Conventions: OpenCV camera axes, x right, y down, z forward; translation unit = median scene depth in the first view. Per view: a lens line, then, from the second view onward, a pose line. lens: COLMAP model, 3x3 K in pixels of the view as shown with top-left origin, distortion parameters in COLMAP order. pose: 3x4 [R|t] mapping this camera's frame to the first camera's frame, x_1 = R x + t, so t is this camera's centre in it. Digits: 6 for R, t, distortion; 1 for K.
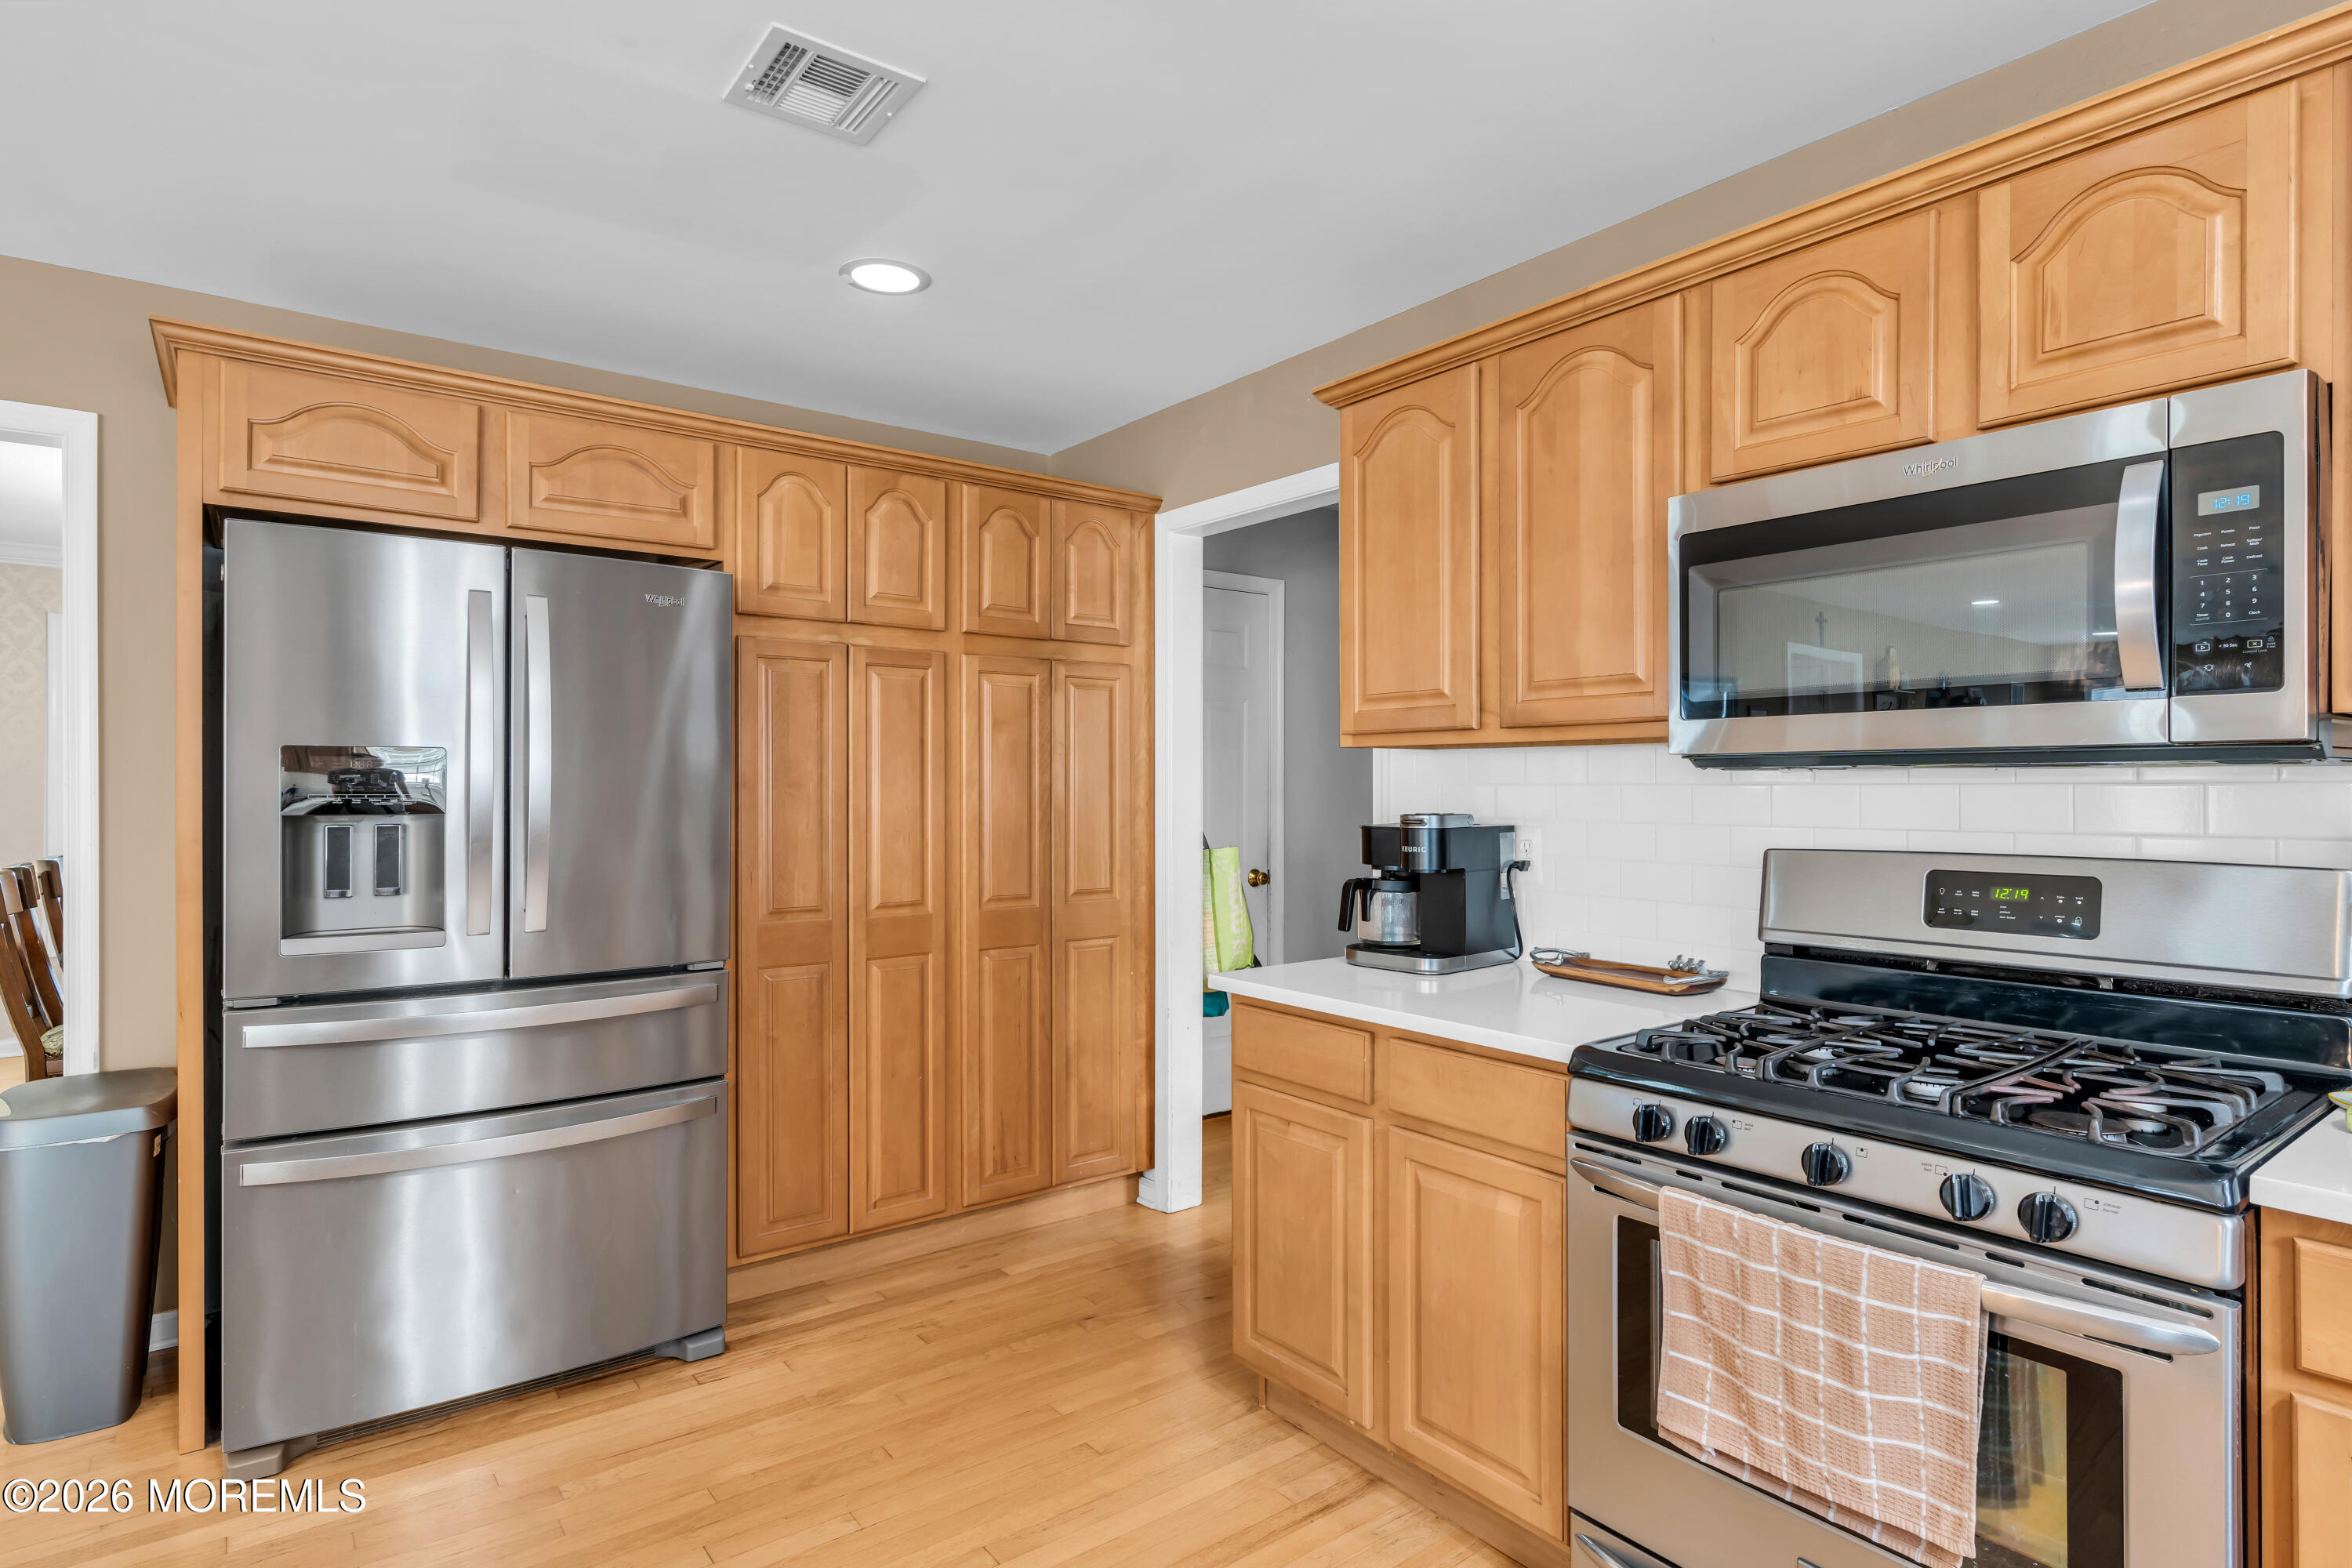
lens RADIAL K [[1222.9, 0, 1181.4], [0, 1222.9, 784.3], [0, 0, 1]] dist [-0.006888, 0.004123]
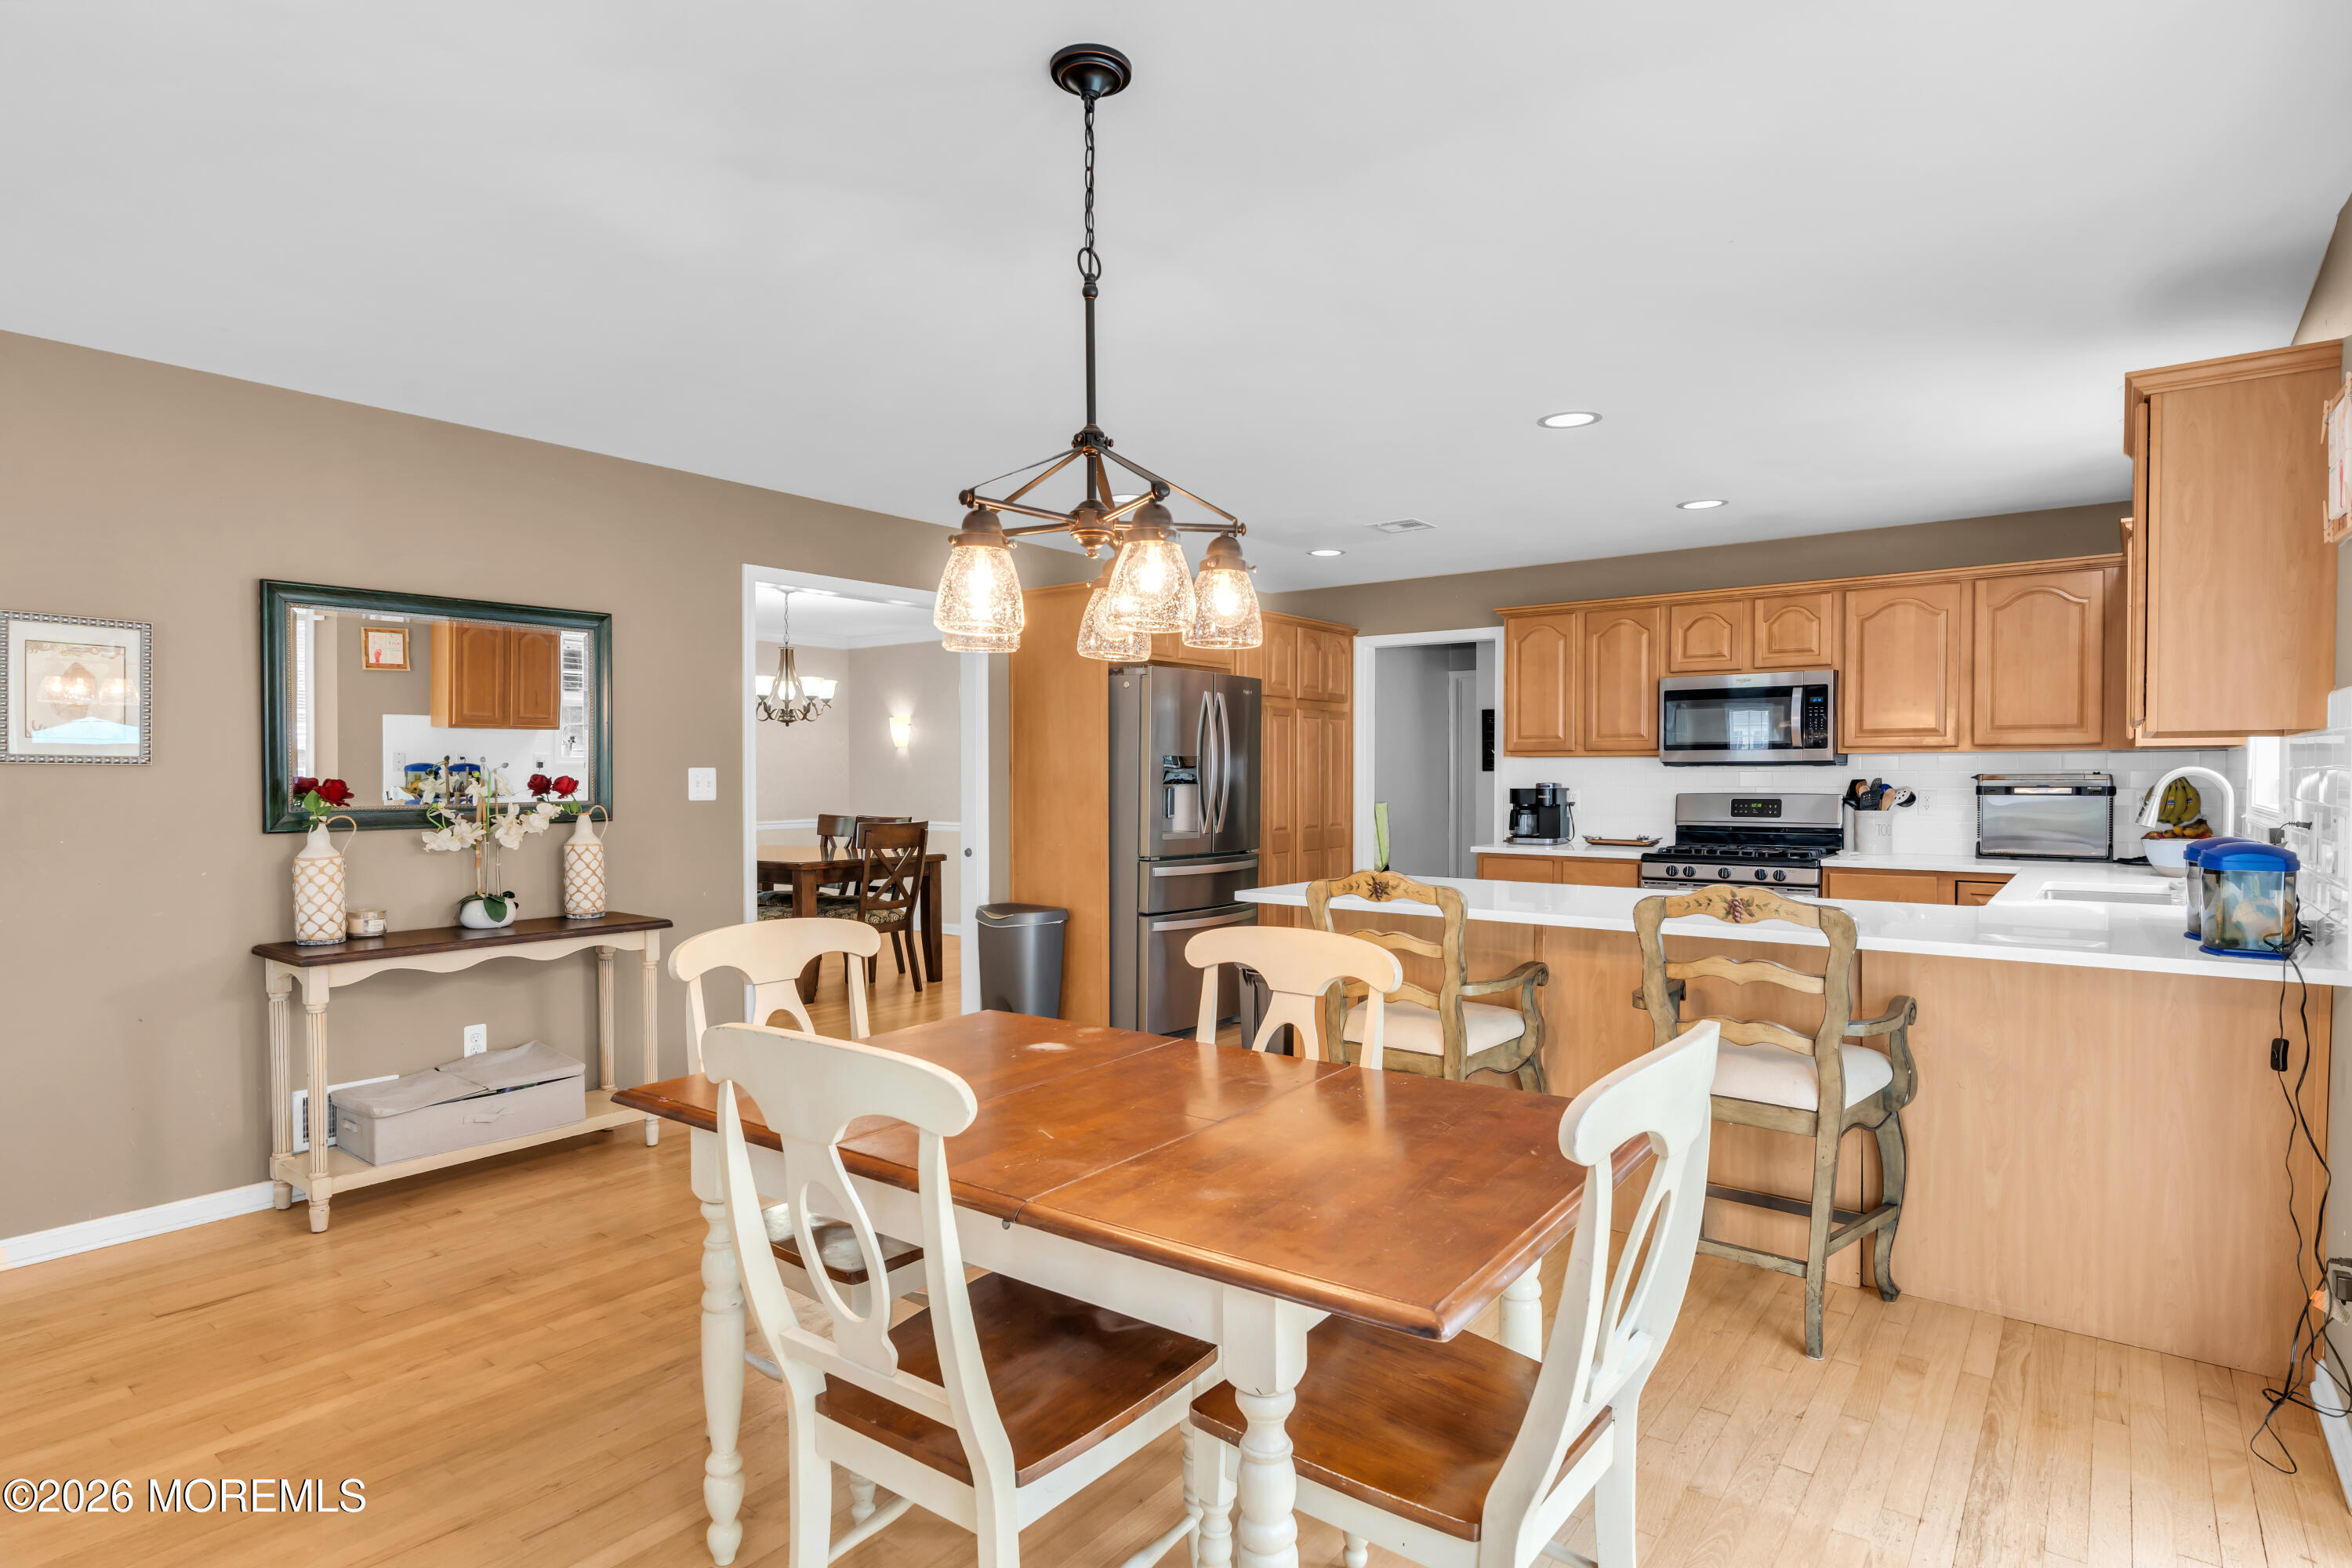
lens RADIAL K [[1222.9, 0, 1177.5], [0, 1222.9, 788.2], [0, 0, 1]] dist [-0.006888, 0.004123]
pose [[0.968700, -0.003115, 0.248214, -1.537502], [-0.000726, 0.999881, 0.015382, -0.004129], [-0.248232, -0.015081, 0.968583, -1.676499]]
